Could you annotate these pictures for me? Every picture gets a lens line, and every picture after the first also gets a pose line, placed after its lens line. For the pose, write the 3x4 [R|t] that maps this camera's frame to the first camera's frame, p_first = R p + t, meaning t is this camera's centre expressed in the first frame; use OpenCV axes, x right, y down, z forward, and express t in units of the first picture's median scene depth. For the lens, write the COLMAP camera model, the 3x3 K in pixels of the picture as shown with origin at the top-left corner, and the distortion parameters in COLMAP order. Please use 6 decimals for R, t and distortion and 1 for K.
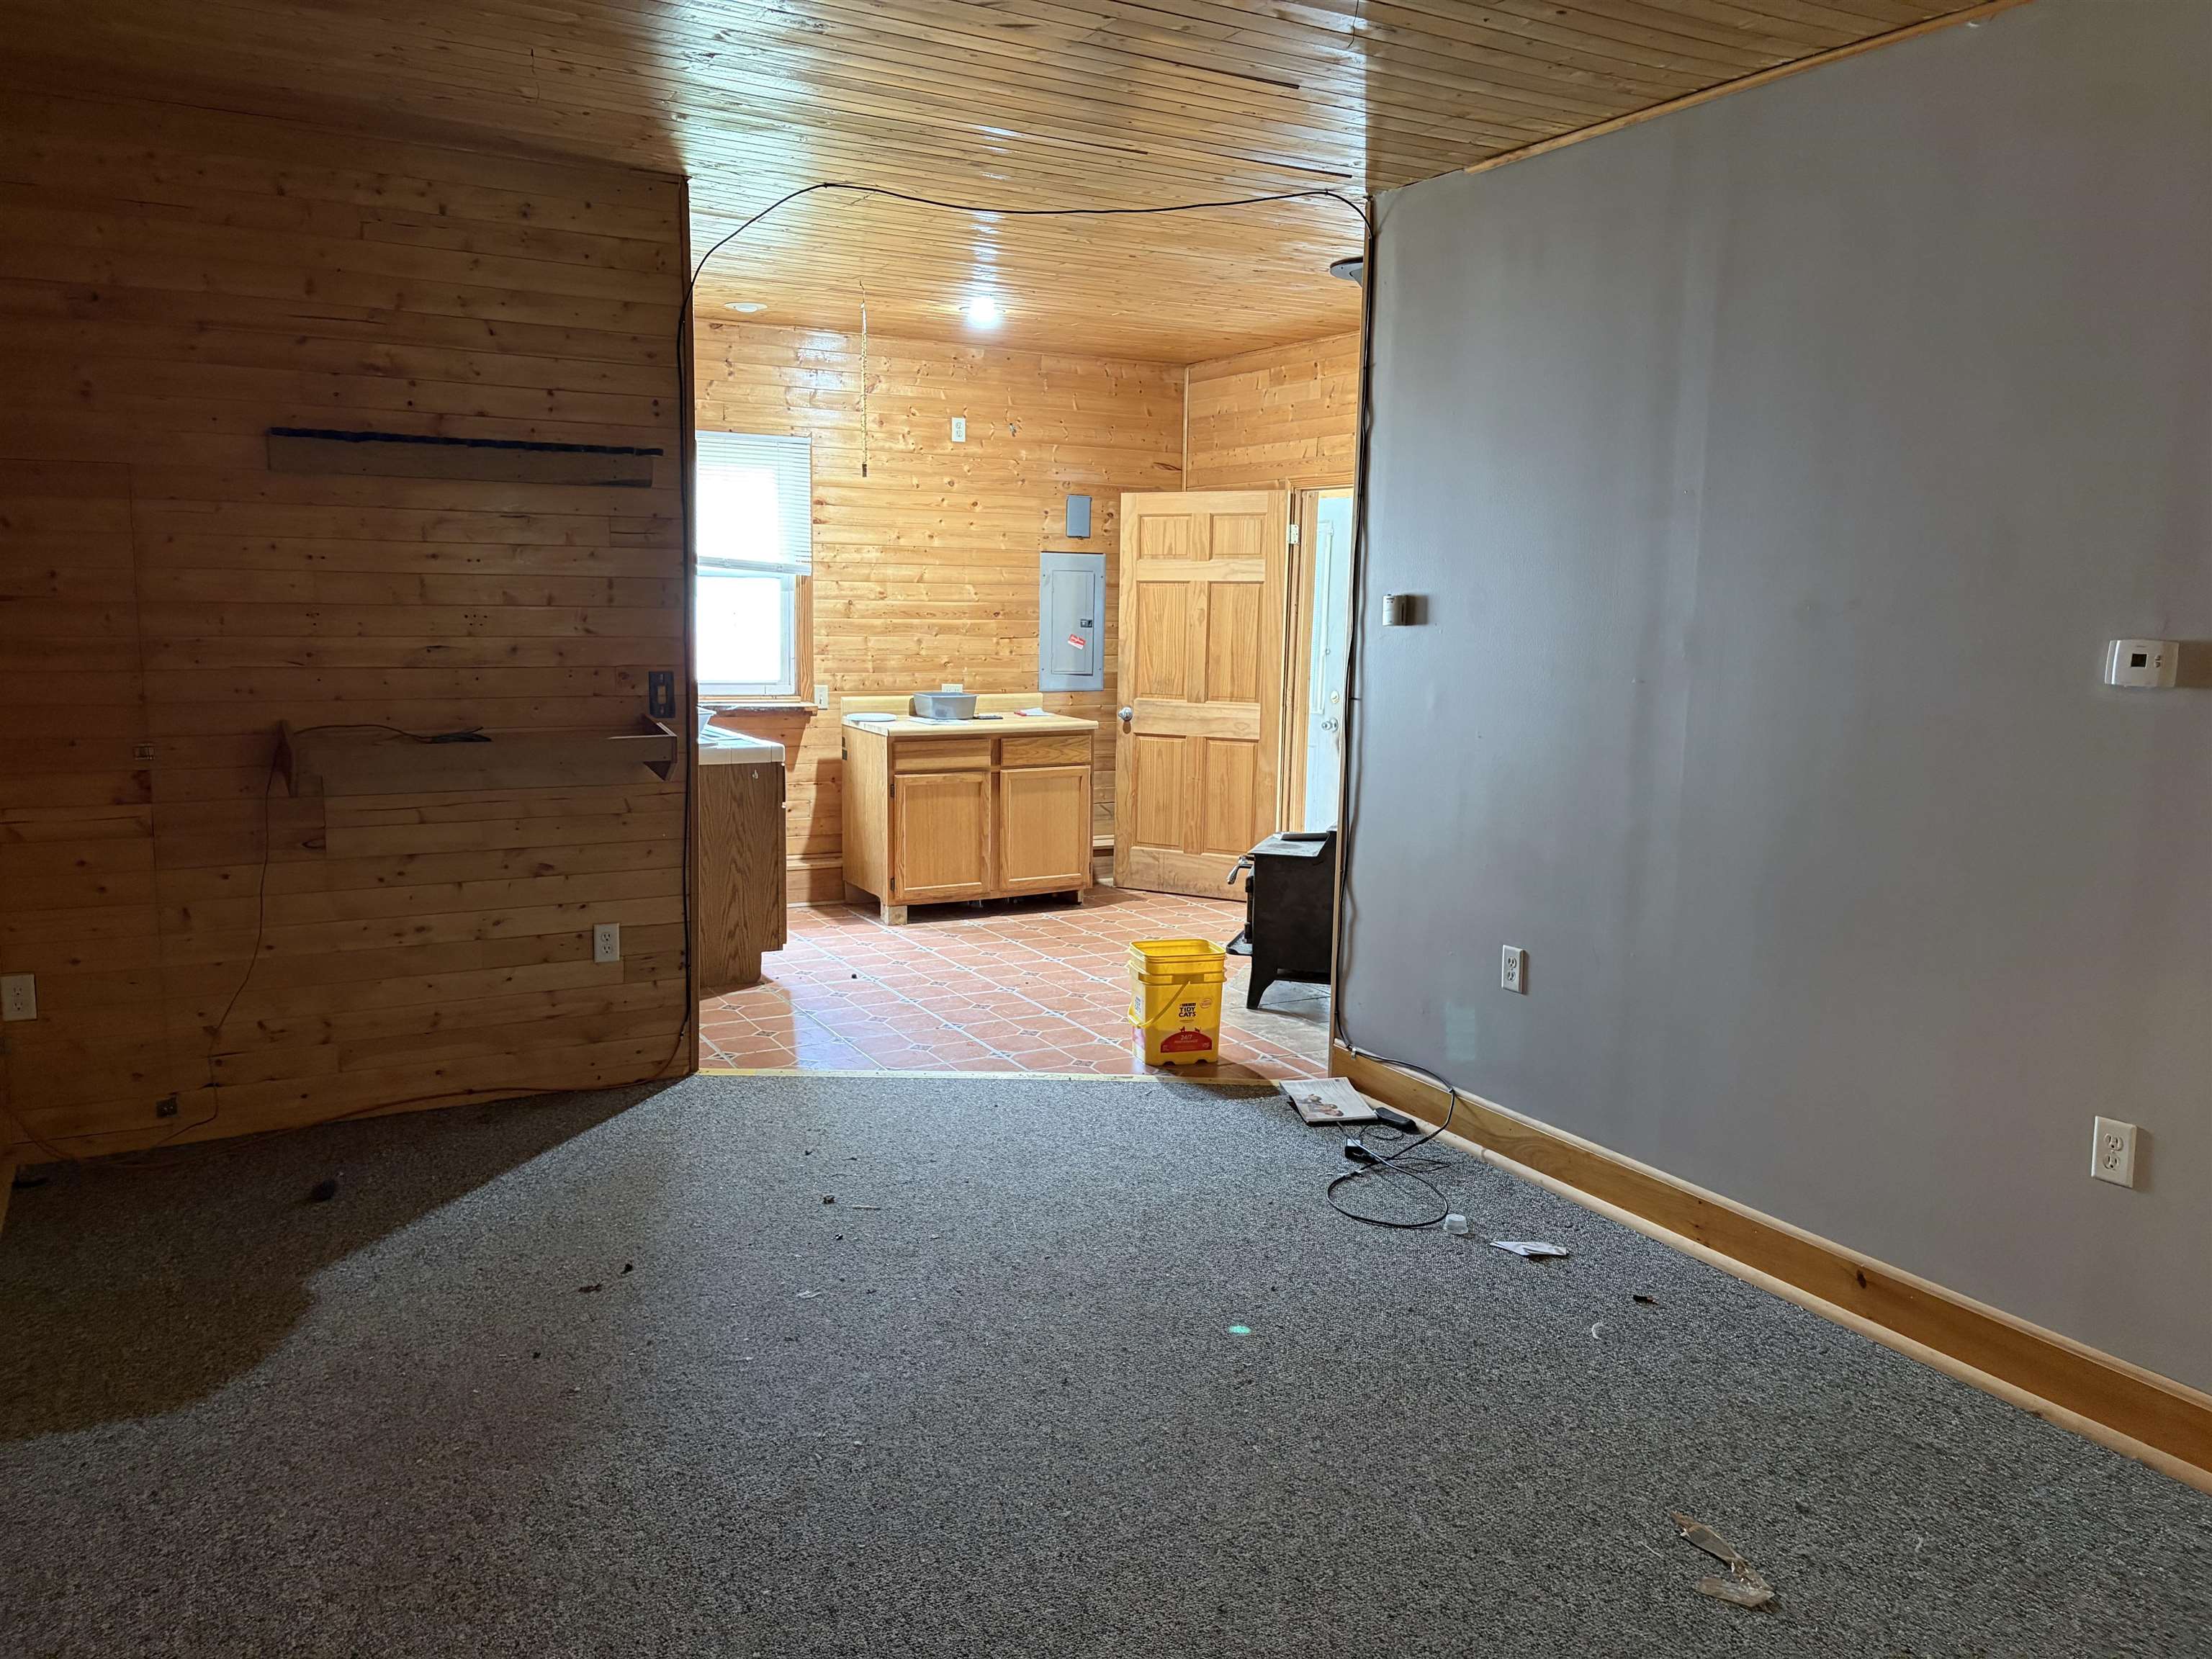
lens RADIAL K [[1689.6, 0, 1106.0], [0, 1689.6, 829.5], [0, 0, 1]] dist [0.056501, -0.061216]
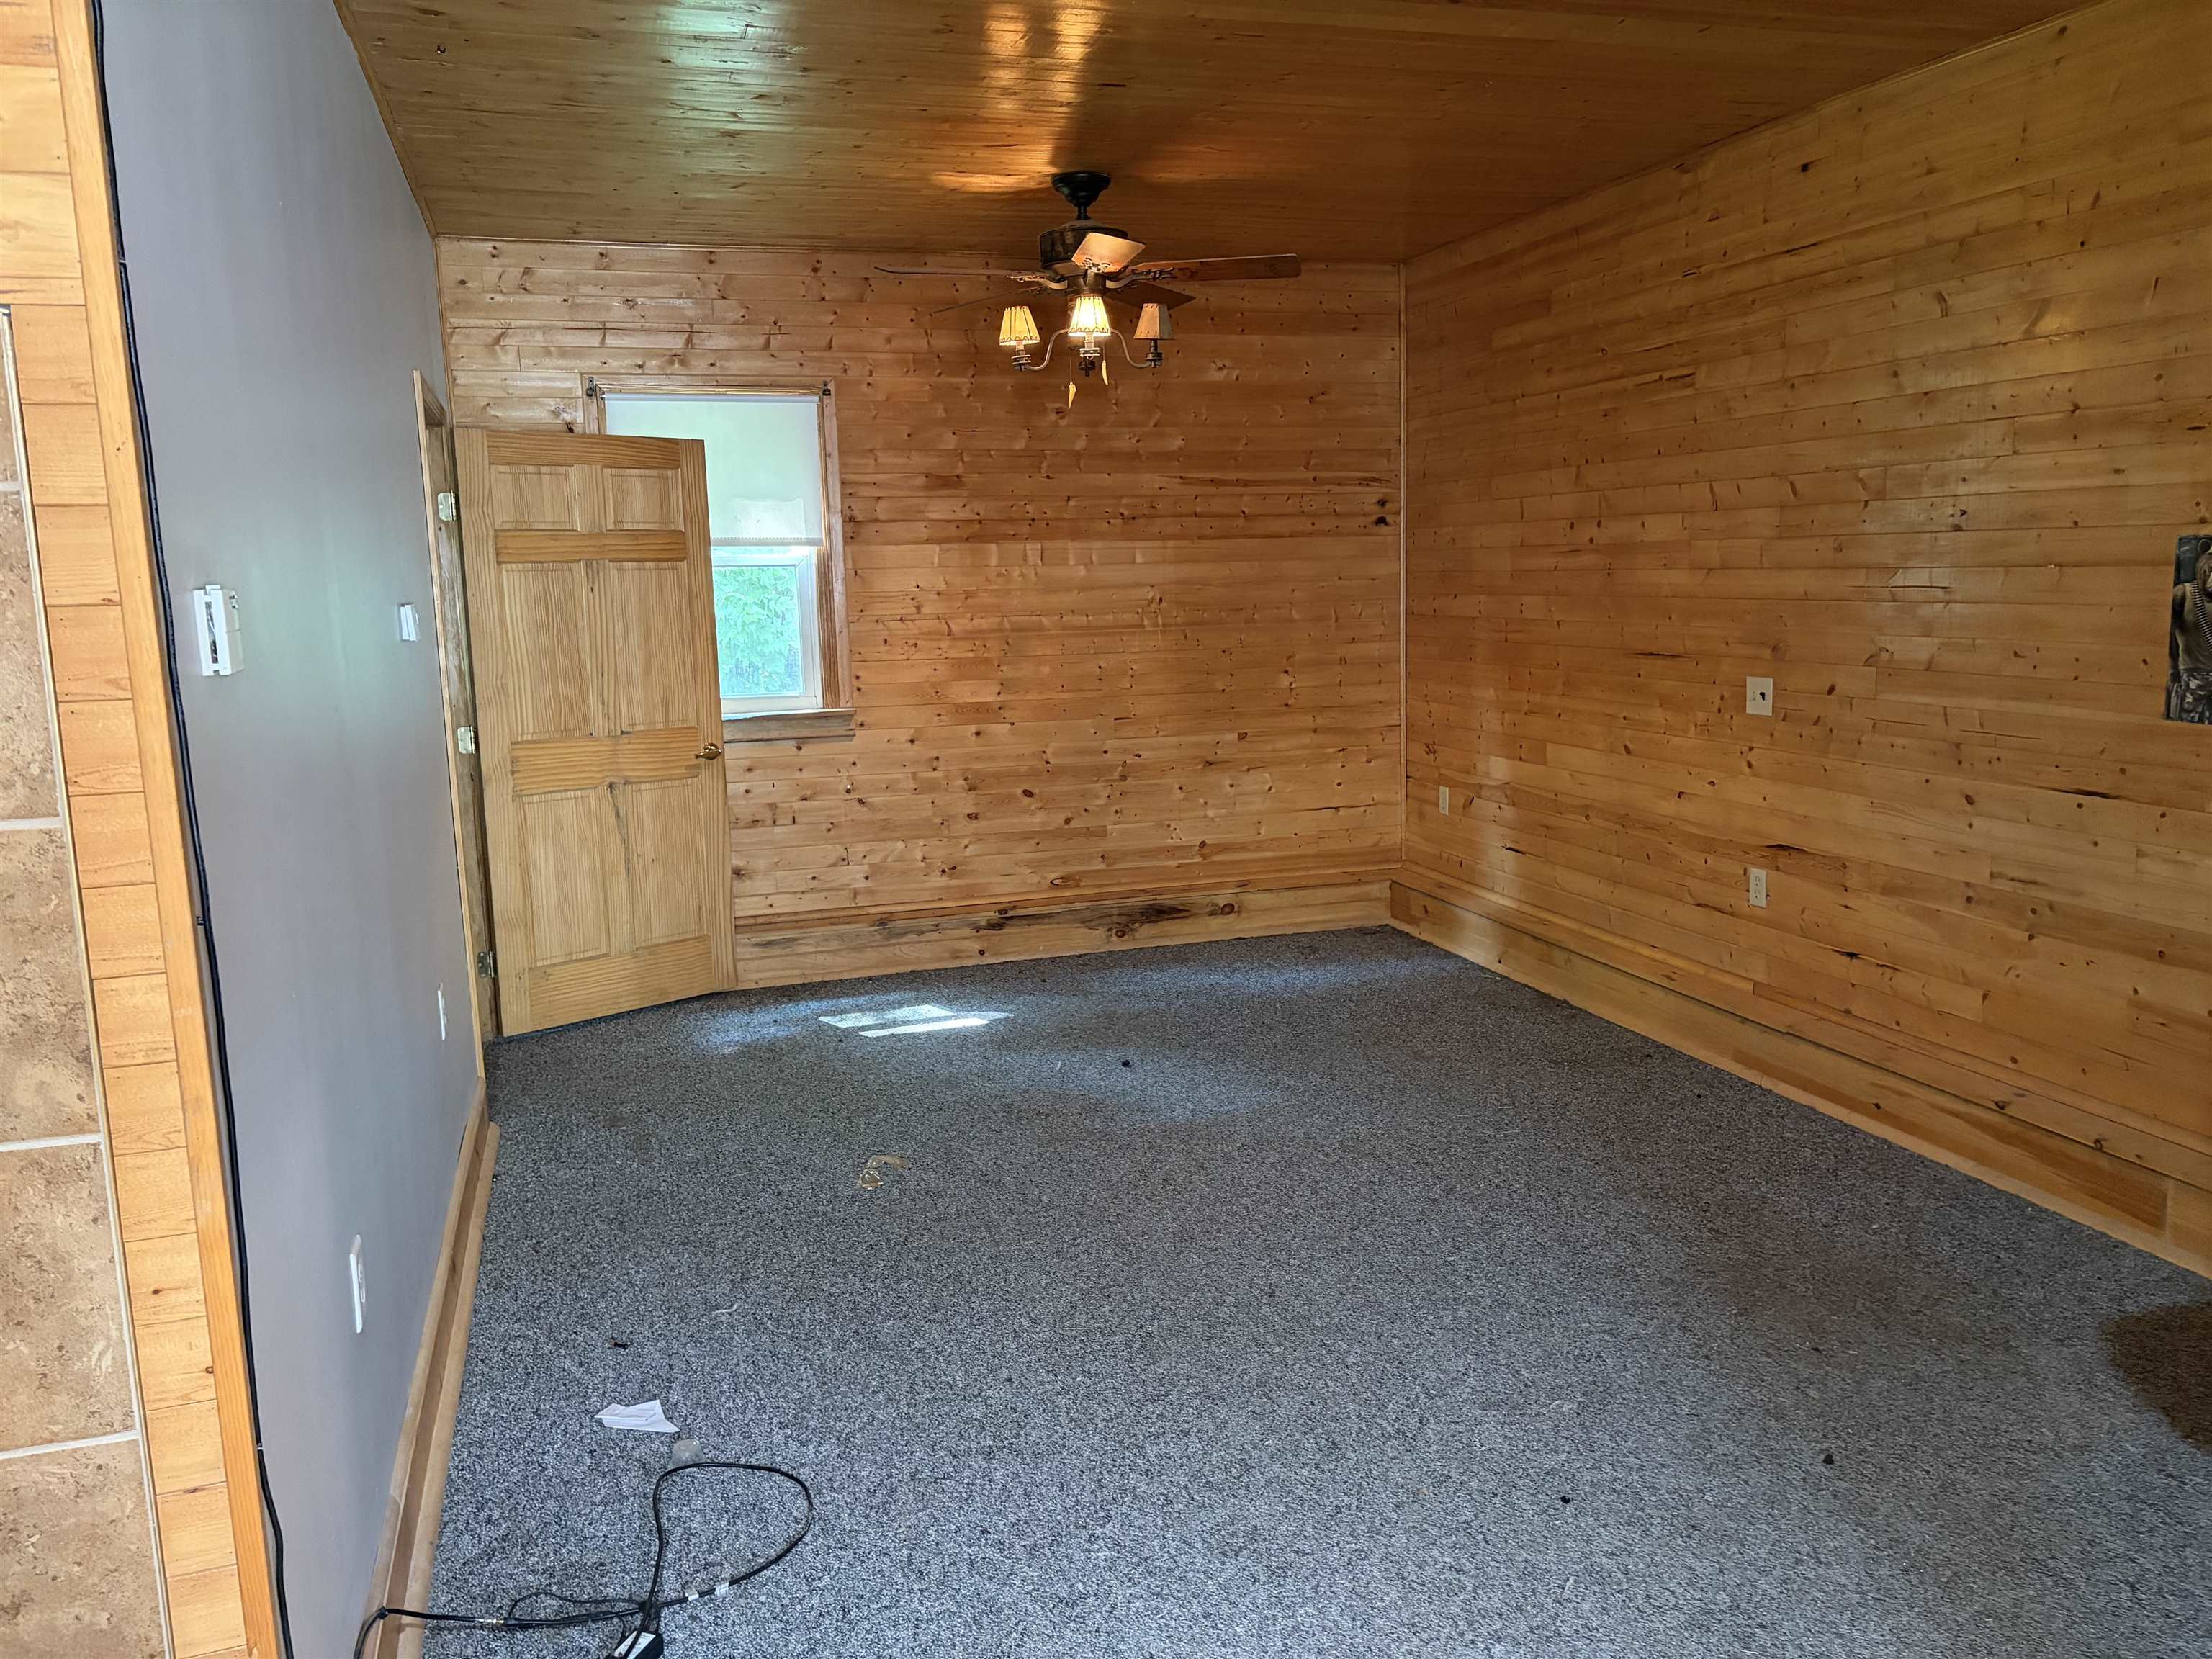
lens RADIAL K [[1689.6, 0, 1106.0], [0, 1689.6, 829.5], [0, 0, 1]] dist [0.056501, -0.061216]
pose [[-0.979982, -0.025664, 0.197425, -0.085315], [0.034885, 0.954178, 0.297199, -0.189659], [-0.196006, 0.298137, -0.934182, 1.312039]]
